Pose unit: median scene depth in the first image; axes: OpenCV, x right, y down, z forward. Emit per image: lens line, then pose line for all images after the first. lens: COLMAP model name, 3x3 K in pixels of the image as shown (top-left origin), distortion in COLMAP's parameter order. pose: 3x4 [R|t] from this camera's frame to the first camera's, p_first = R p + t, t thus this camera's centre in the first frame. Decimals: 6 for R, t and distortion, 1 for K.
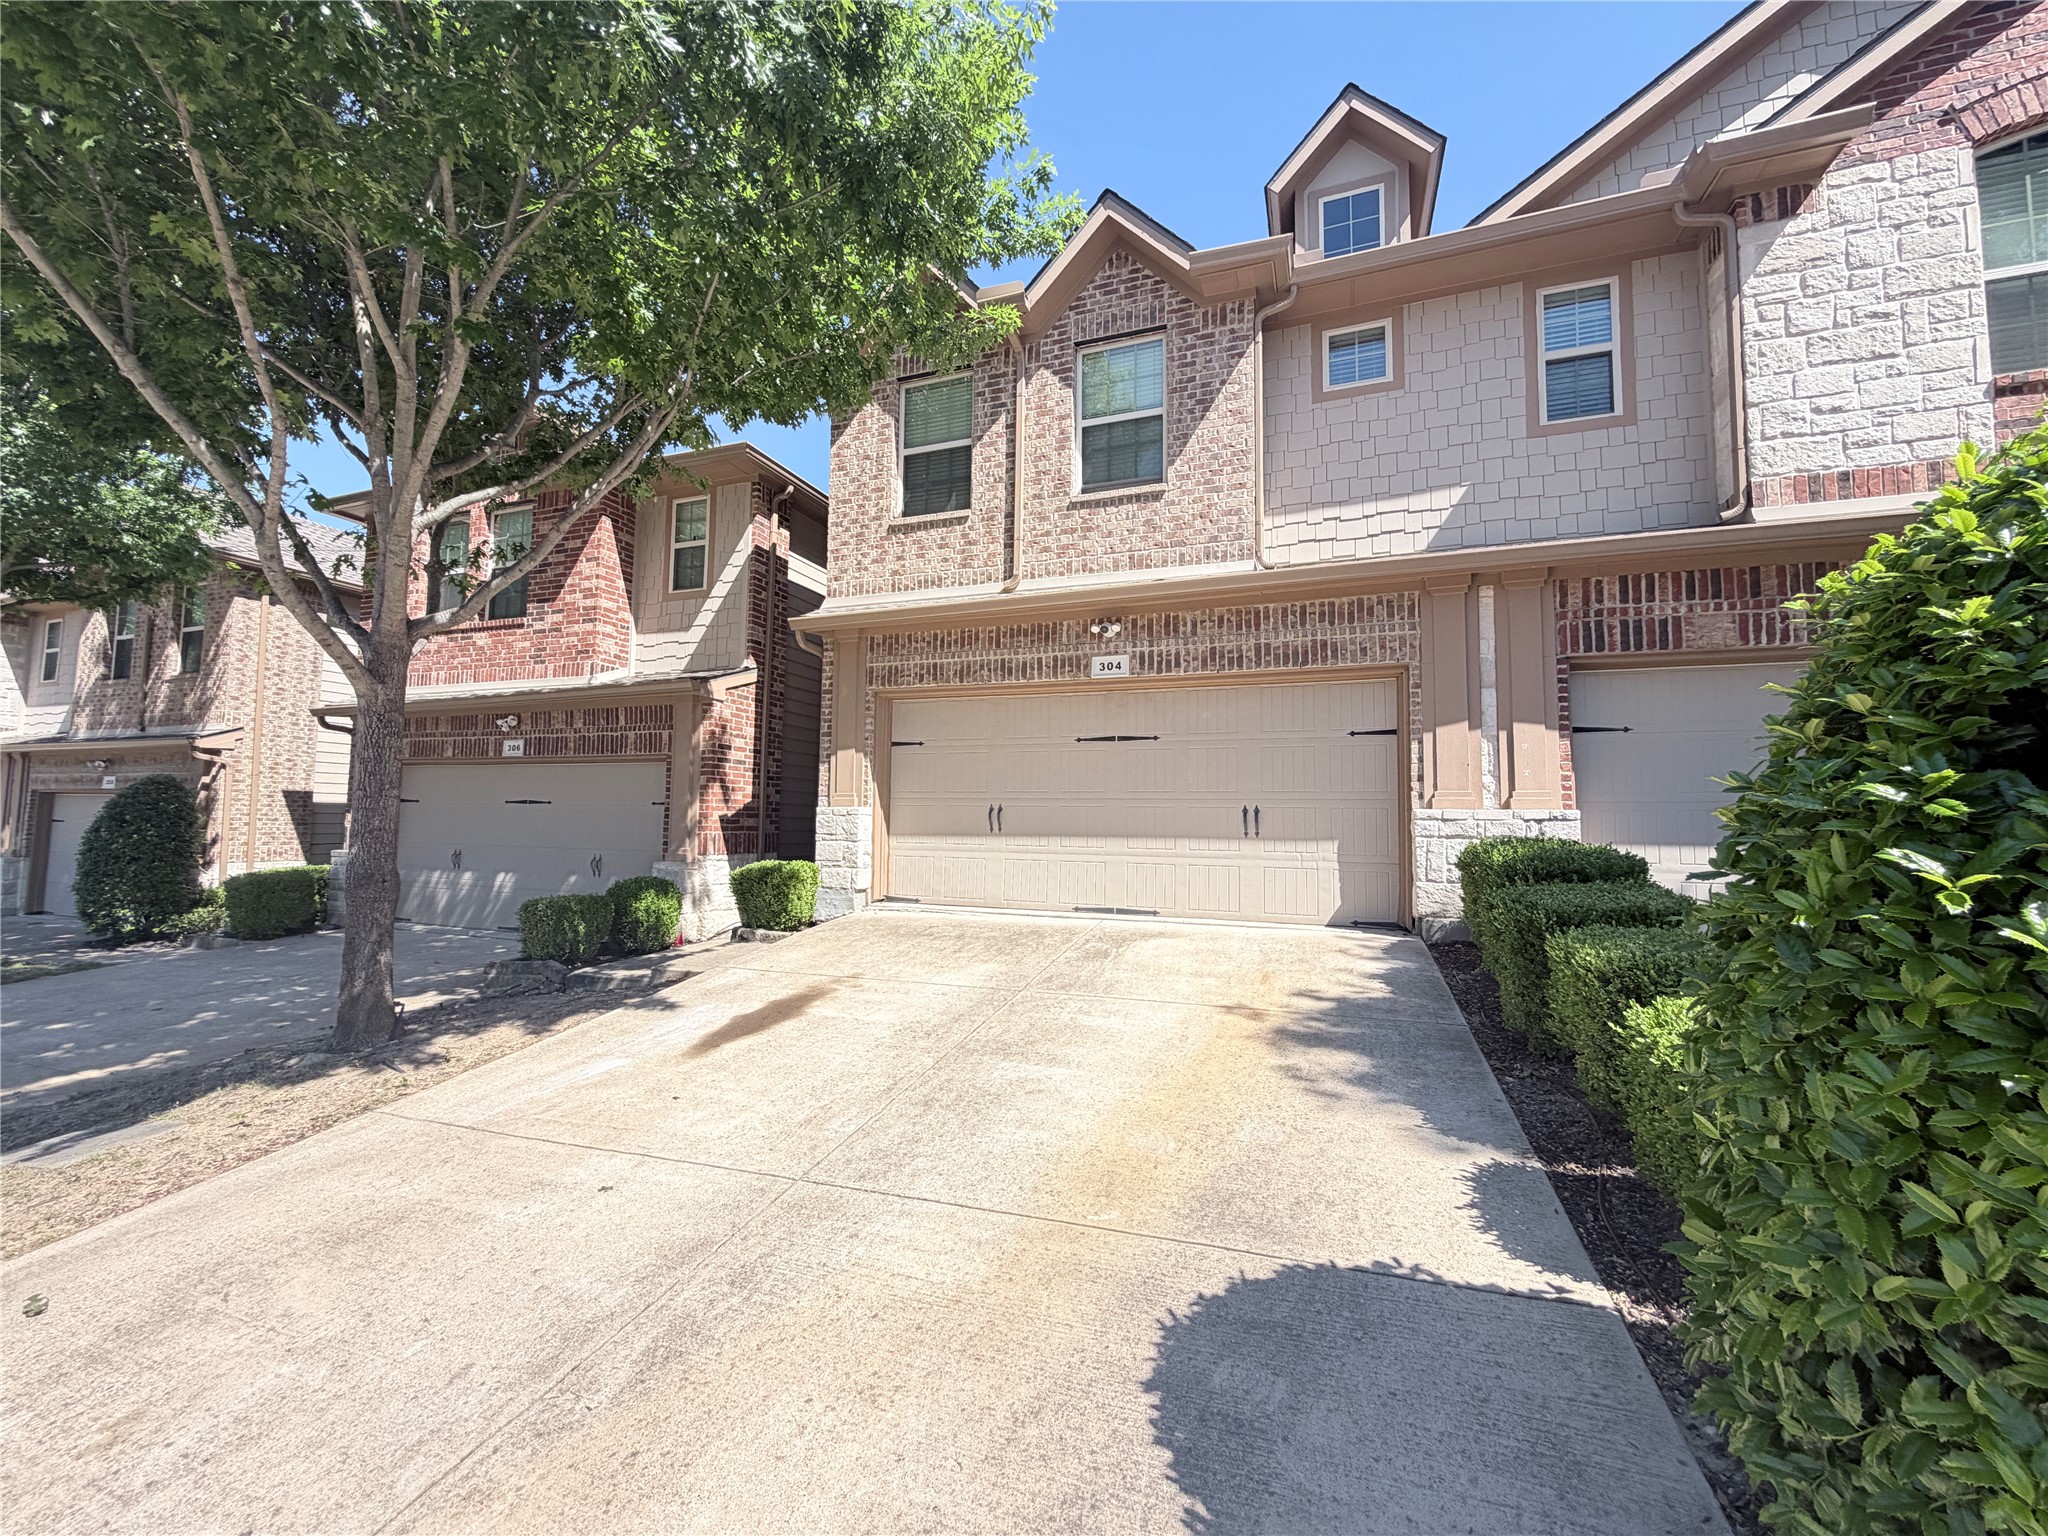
lens RADIAL K [[815.2, 0, 1033.1], [0, 815.2, 769.1], [0, 0, 1]] dist [-0.001988, 0.000942]
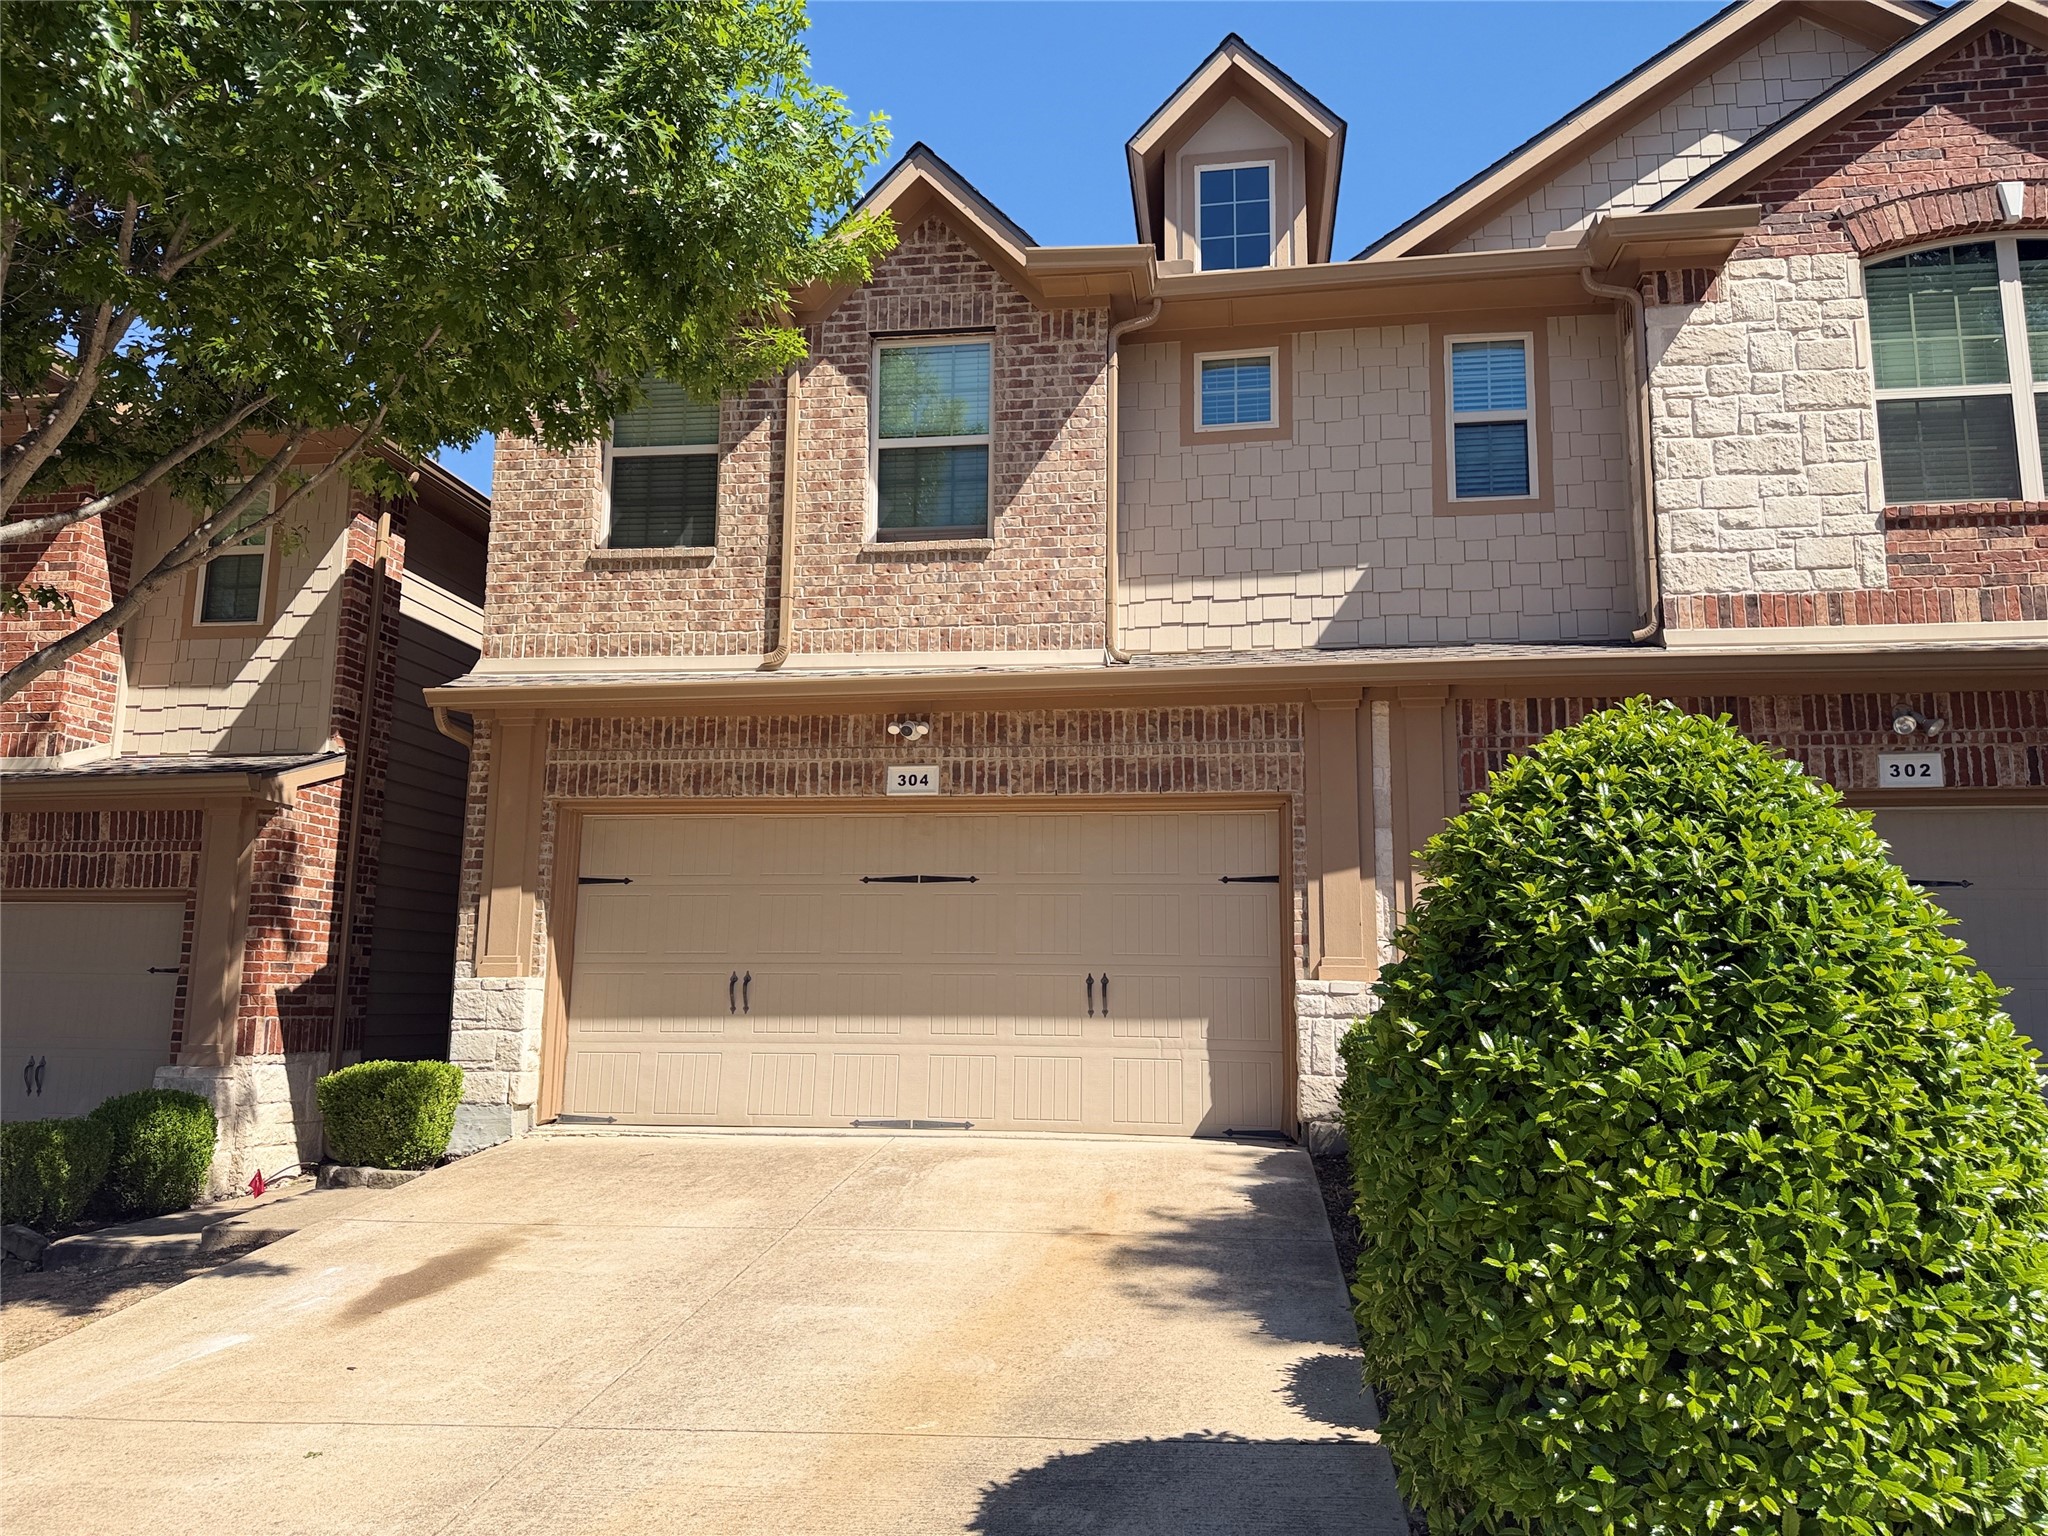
lens RADIAL K [[1453.8, 0, 1040.8], [0, 1453.8, 753.0], [0, 0, 1]] dist [0.055894, -0.055318]
pose [[0.979007, 0.031099, 0.201441, -0.059463], [-0.011059, 0.994940, -0.099856, -0.023508], [-0.203527, 0.095532, 0.974397, -0.311861]]
